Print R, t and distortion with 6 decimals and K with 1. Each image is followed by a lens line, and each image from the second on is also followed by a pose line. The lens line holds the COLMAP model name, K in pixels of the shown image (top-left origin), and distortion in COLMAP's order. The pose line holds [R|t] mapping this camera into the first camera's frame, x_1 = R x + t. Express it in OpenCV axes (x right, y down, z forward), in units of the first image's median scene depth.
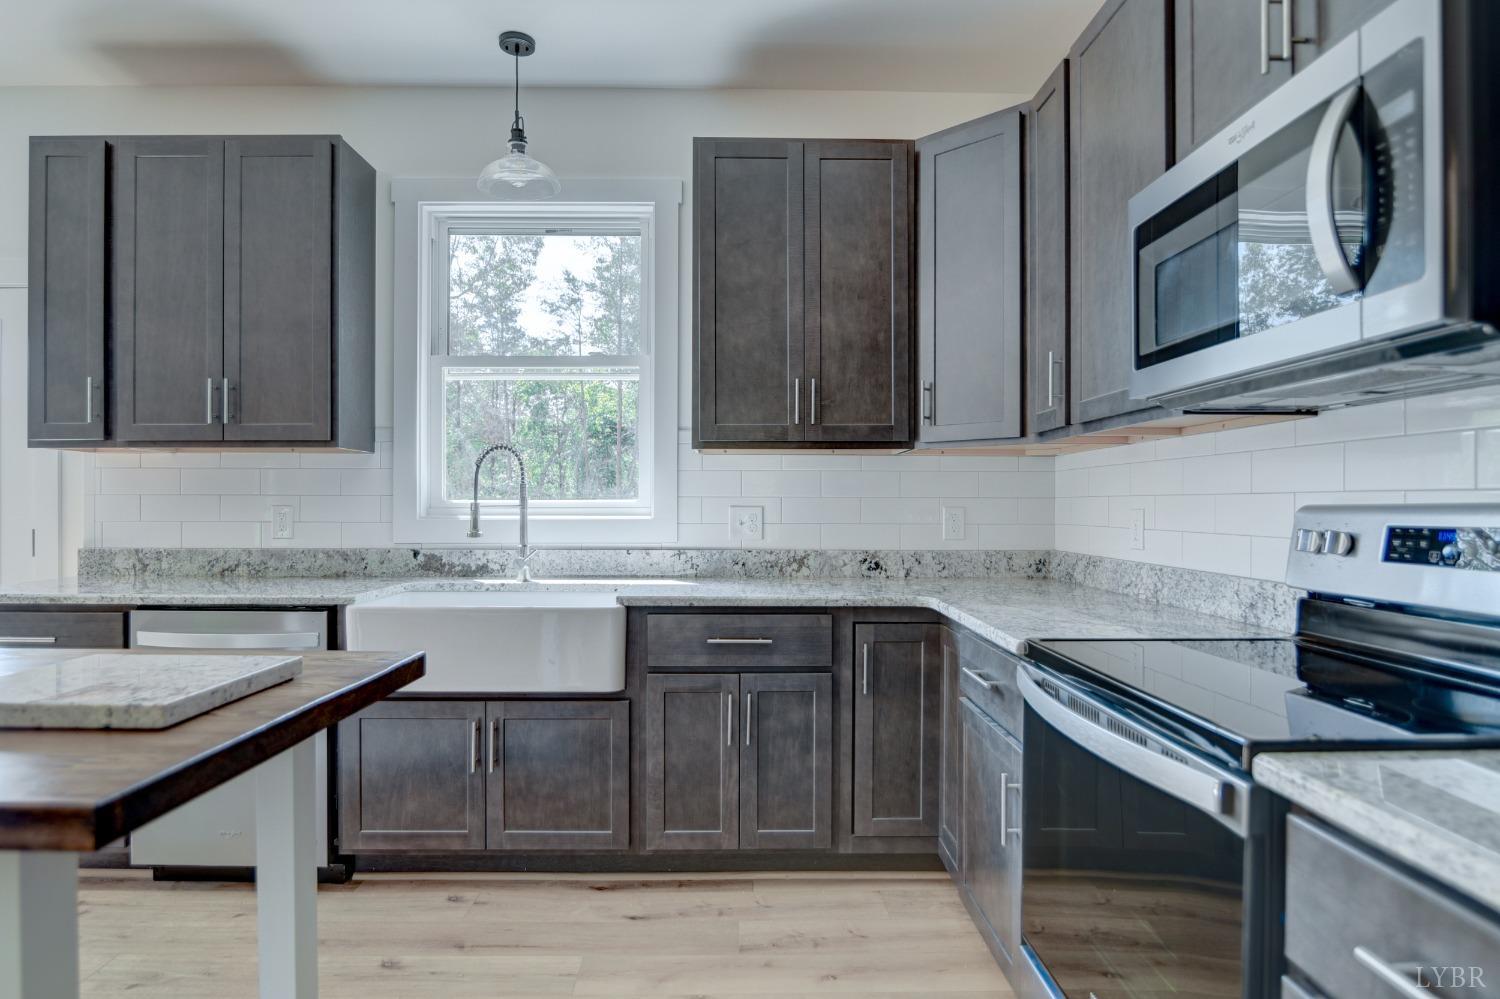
lens RADIAL K [[809.4, 0, 750.0], [0, 809.4, 499.5], [0, 0, 1]] dist [-0.028297, 0.000025]
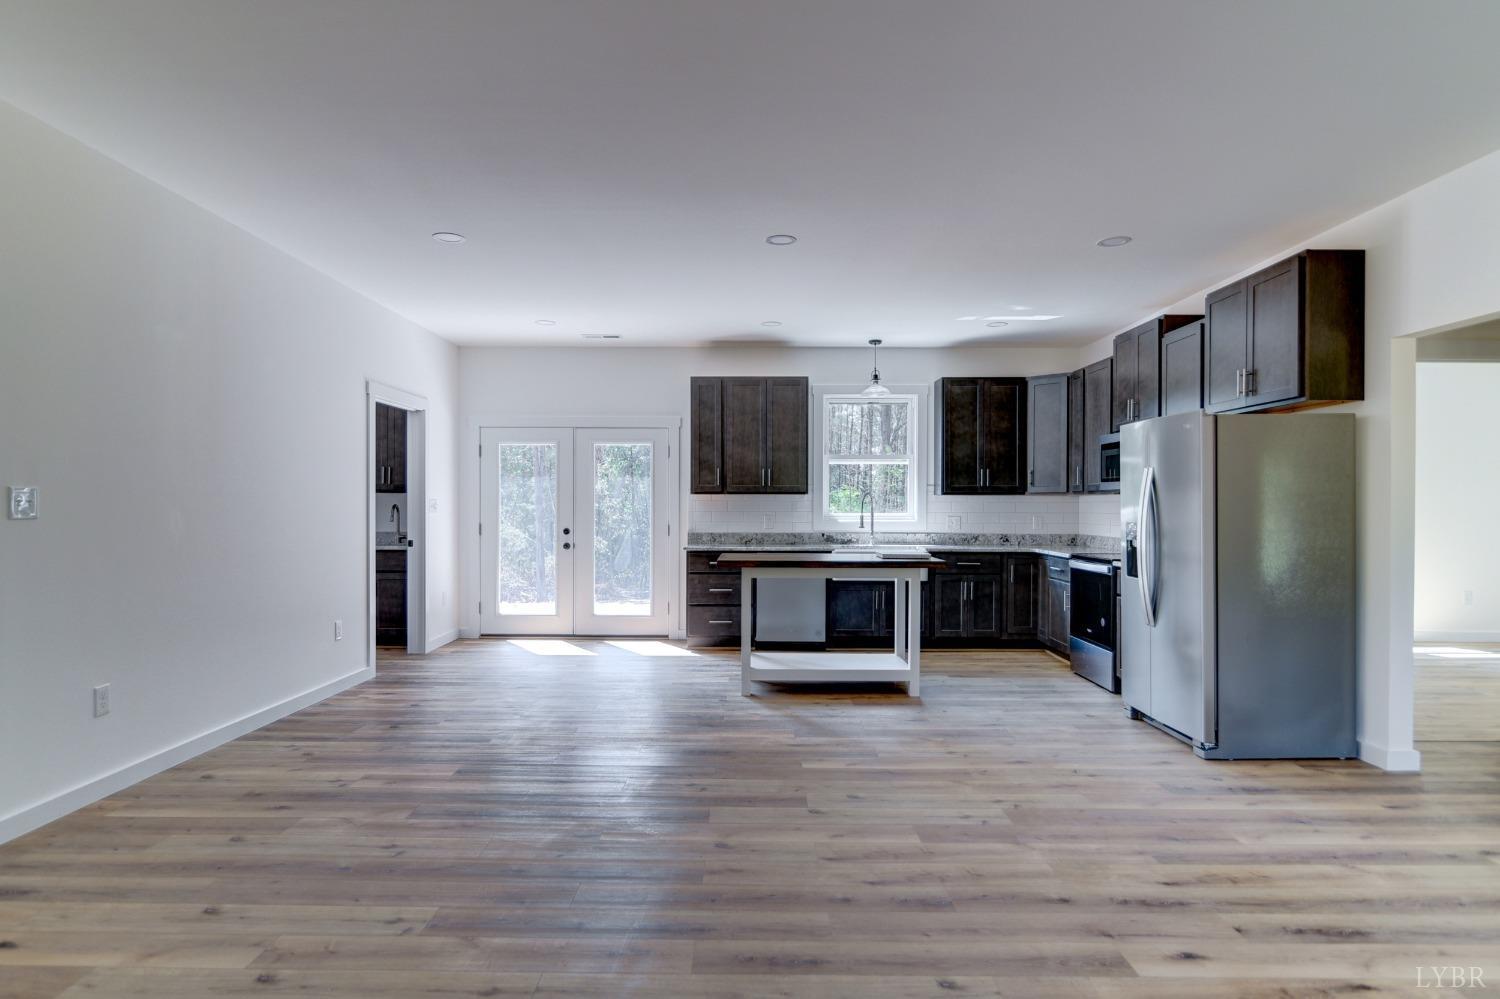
lens RADIAL K [[814.9, 0, 750.6], [0, 814.9, 504.4], [0, 0, 1]] dist [-0.000962, 0.000235]
pose [[0.999752, 0.001431, -0.022242, -0.646136], [-0.001257, 0.999969, 0.007803, -0.052569], [0.022253, -0.007773, 0.999722, -1.714512]]
